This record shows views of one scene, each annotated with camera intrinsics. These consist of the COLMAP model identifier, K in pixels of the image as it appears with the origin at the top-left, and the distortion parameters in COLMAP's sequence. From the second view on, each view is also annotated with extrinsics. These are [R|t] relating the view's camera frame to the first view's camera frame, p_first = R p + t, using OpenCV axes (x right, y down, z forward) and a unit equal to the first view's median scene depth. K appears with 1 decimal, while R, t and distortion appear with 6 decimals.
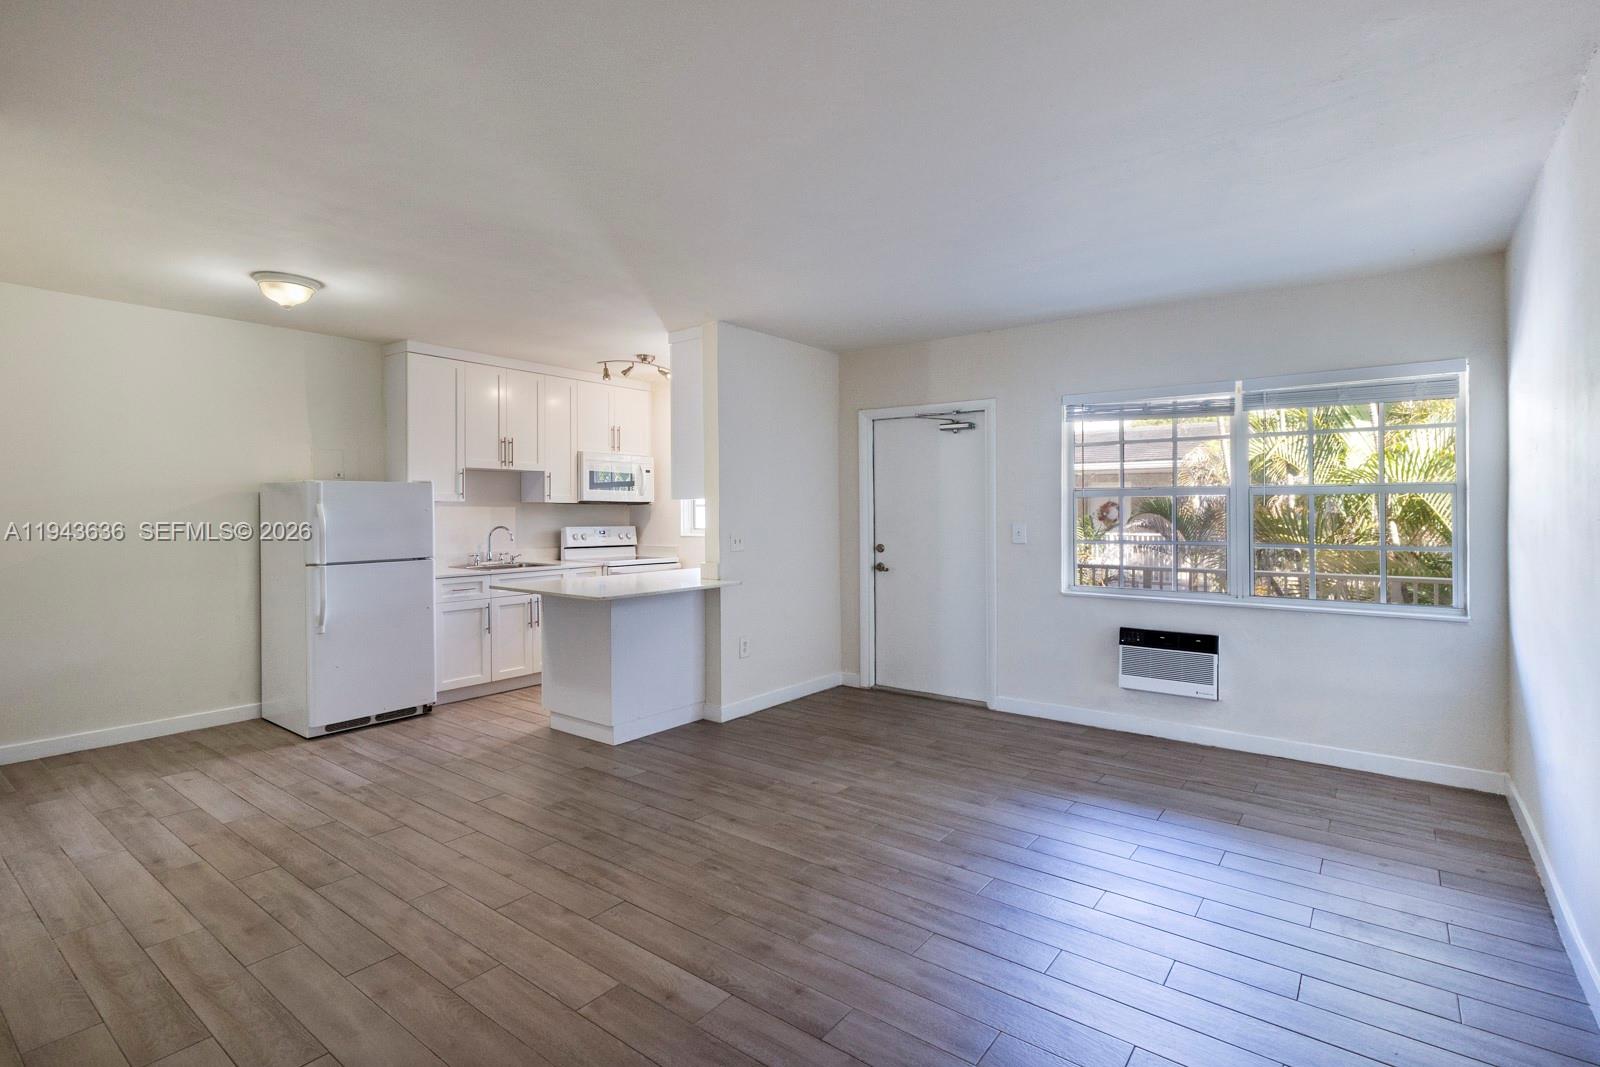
lens RADIAL K [[769.2, 0, 800.4], [0, 769.2, 527.5], [0, 0, 1]] dist [0.003143, 0.000398]
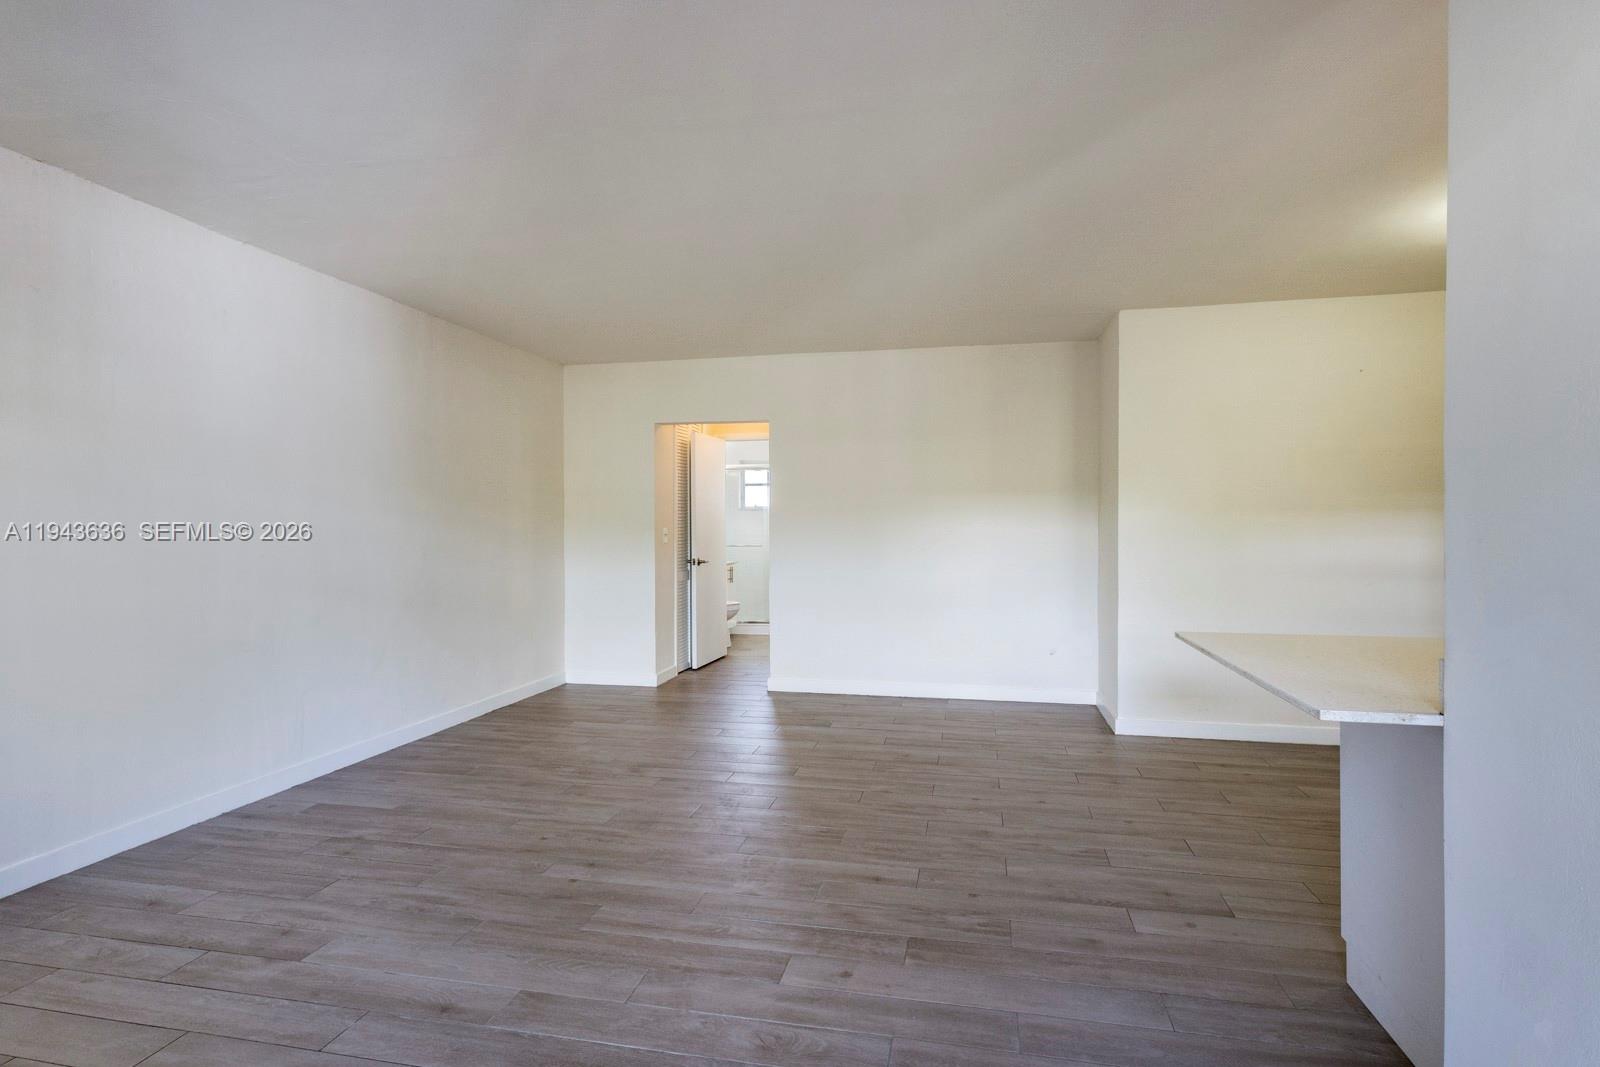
lens RADIAL K [[769.2, 0, 802.7], [0, 769.2, 532.3], [0, 0, 1]] dist [0.003143, 0.000398]
pose [[-0.905017, 0.006202, -0.425329, 0.190588], [-0.000573, 0.999875, 0.015801, 0.014258], [0.425374, 0.014544, -0.904901, 1.042732]]
